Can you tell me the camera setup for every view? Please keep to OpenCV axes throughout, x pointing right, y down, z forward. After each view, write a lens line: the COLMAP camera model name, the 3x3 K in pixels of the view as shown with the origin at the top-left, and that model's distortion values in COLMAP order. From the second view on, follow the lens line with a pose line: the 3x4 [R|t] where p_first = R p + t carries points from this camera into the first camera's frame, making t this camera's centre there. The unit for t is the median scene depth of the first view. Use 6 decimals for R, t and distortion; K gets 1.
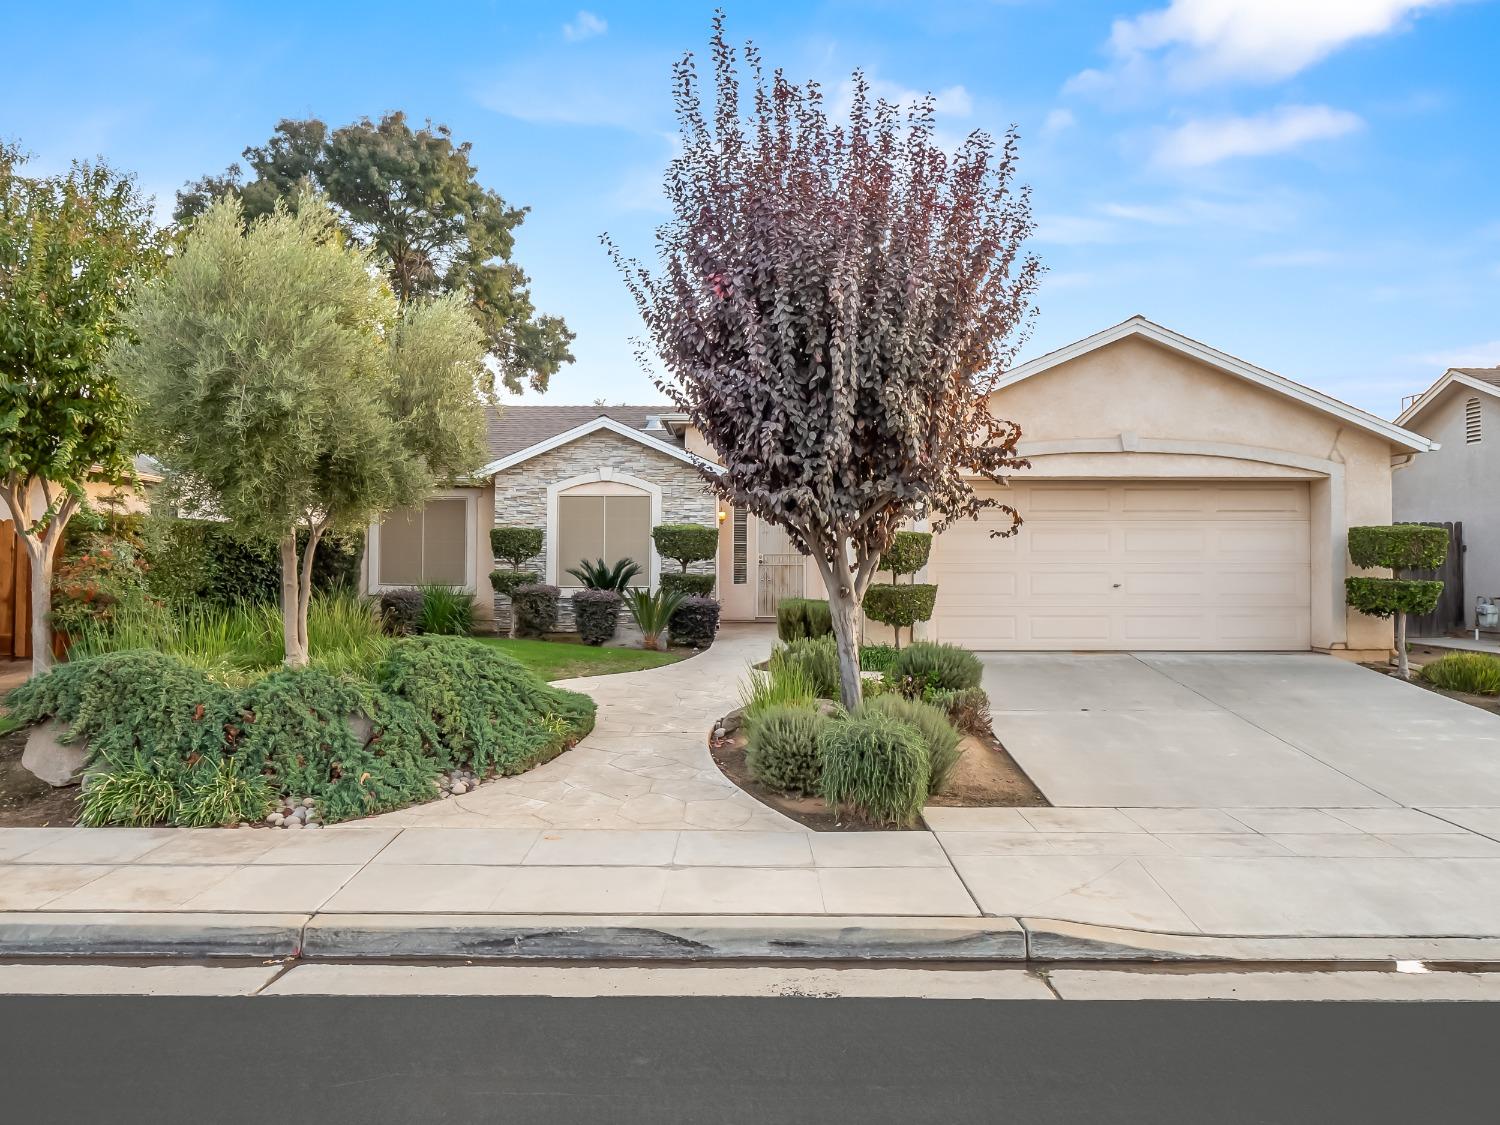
lens RADIAL K [[1046.3, 0, 749.9], [0, 1046.3, 557.6], [0, 0, 1]] dist [-0.001761, -0.000016]
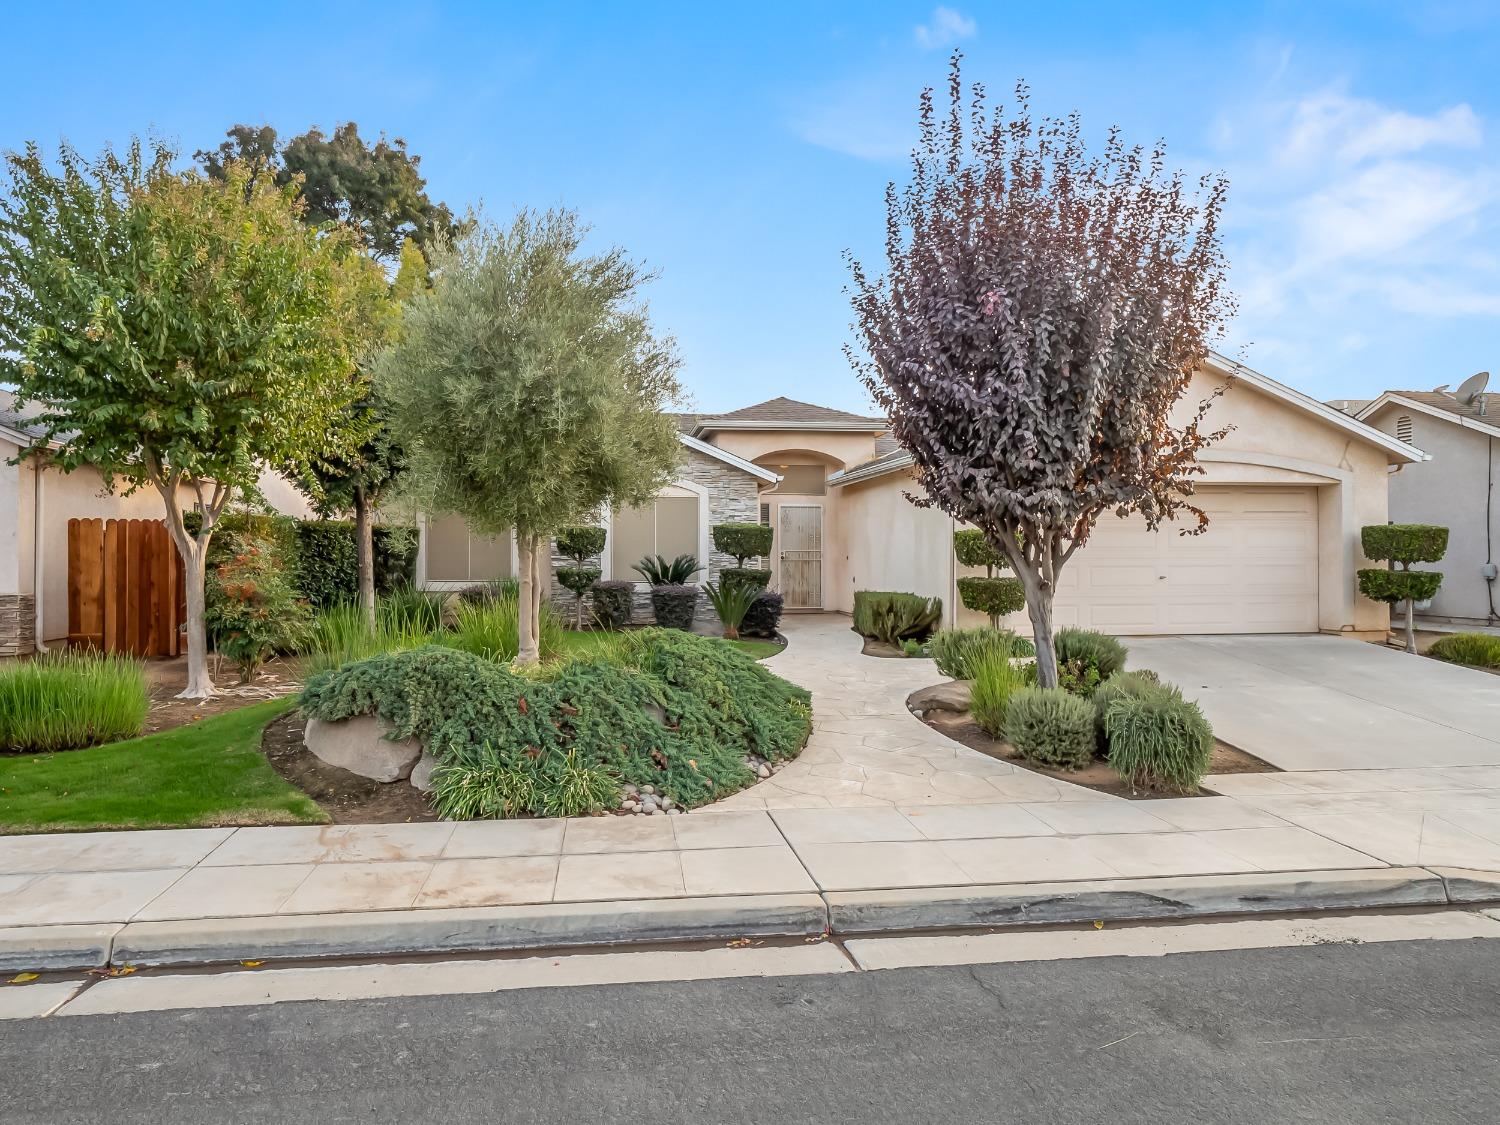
lens RADIAL K [[963.0, 0, 749.3], [0, 963.0, 566.1], [0, 0, 1]] dist [0.001226, -0.004201]
pose [[0.992465, -0.005132, 0.122418, -0.395104], [0.003586, 0.999911, 0.012841, -0.001125], [-0.122473, -0.012305, 0.992396, 0.031181]]
